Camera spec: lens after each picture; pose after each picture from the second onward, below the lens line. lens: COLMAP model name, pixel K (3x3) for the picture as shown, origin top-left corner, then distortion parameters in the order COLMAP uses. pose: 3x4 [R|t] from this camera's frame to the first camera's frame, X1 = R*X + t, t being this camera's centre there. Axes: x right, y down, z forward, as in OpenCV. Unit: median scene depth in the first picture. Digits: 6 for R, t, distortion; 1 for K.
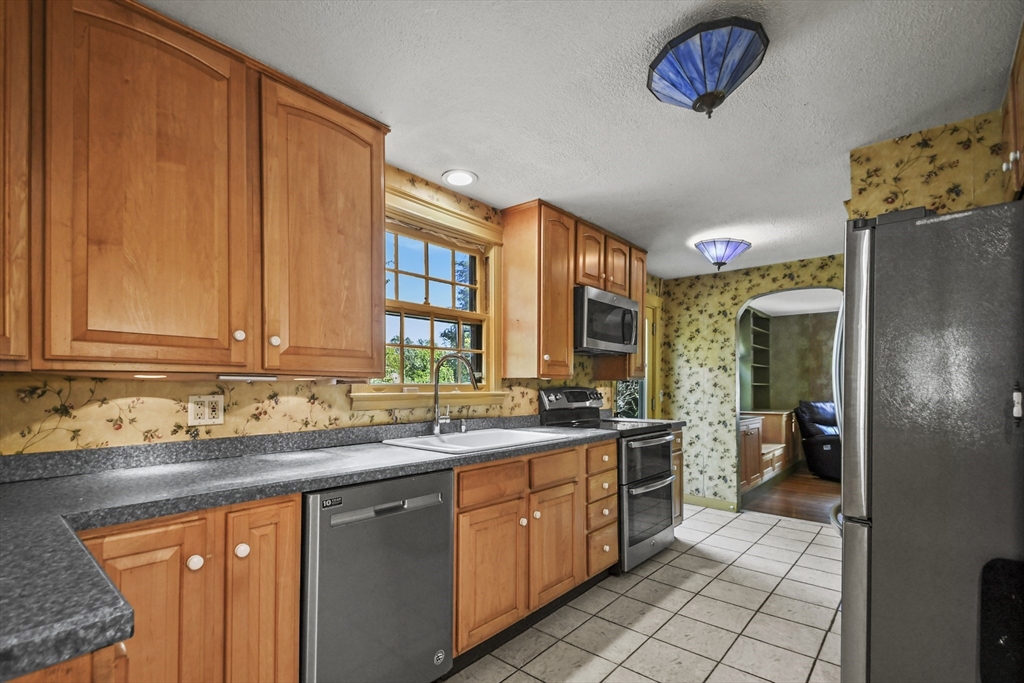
lens RADIAL K [[465.2, 0, 508.0], [0, 465.2, 388.4], [0, 0, 1]] dist [0.000156, -0.000508]
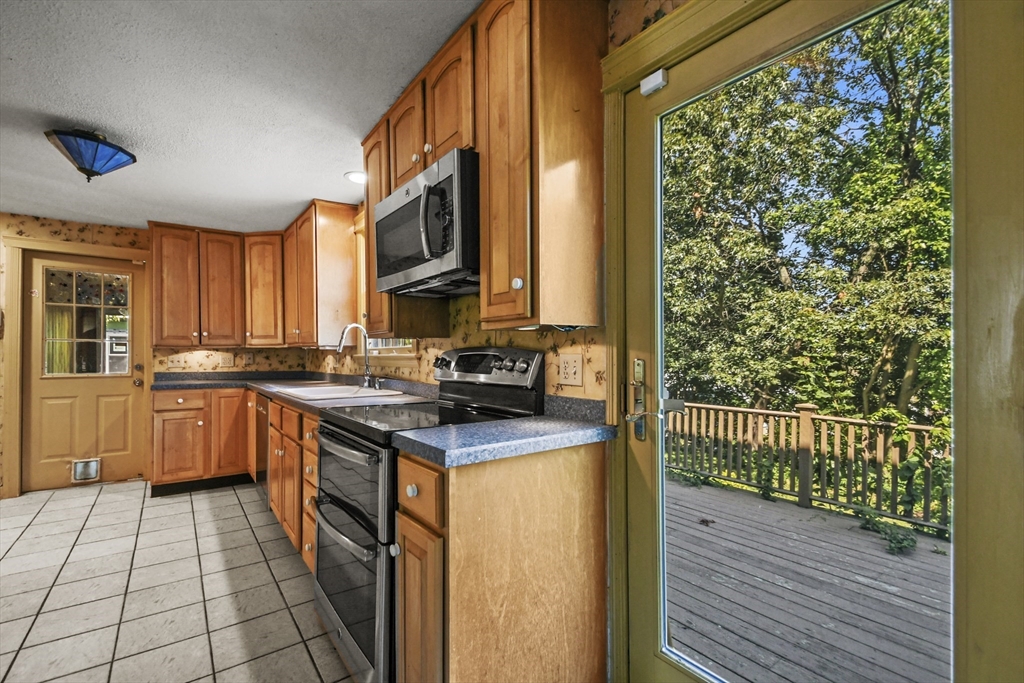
lens RADIAL K [[458.1, 0, 510.2], [0, 458.1, 352.7], [0, 0, 1]] dist [-0.000393, -0.010243]
pose [[-0.214400, 0.001221, -0.976745, 1.097344], [0.003759, 0.999993, 0.000425, 0.005807], [0.976739, -0.003581, -0.214403, 1.818128]]
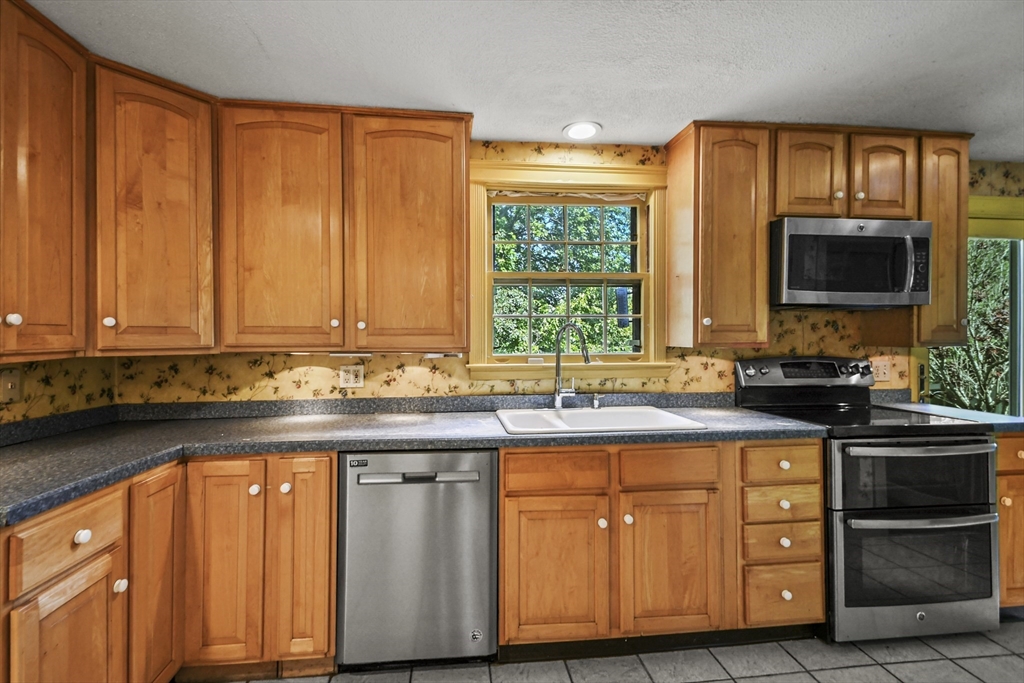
lens RADIAL K [[468.7, 0, 512.0], [0, 468.7, 341.5], [0, 0, 1]] dist [0.016458, -0.010790]
pose [[0.736296, 0.002344, -0.676656, 0.469970], [0.000279, 0.999993, 0.003768, -0.045790], [0.676660, -0.002963, 0.736290, 0.249437]]
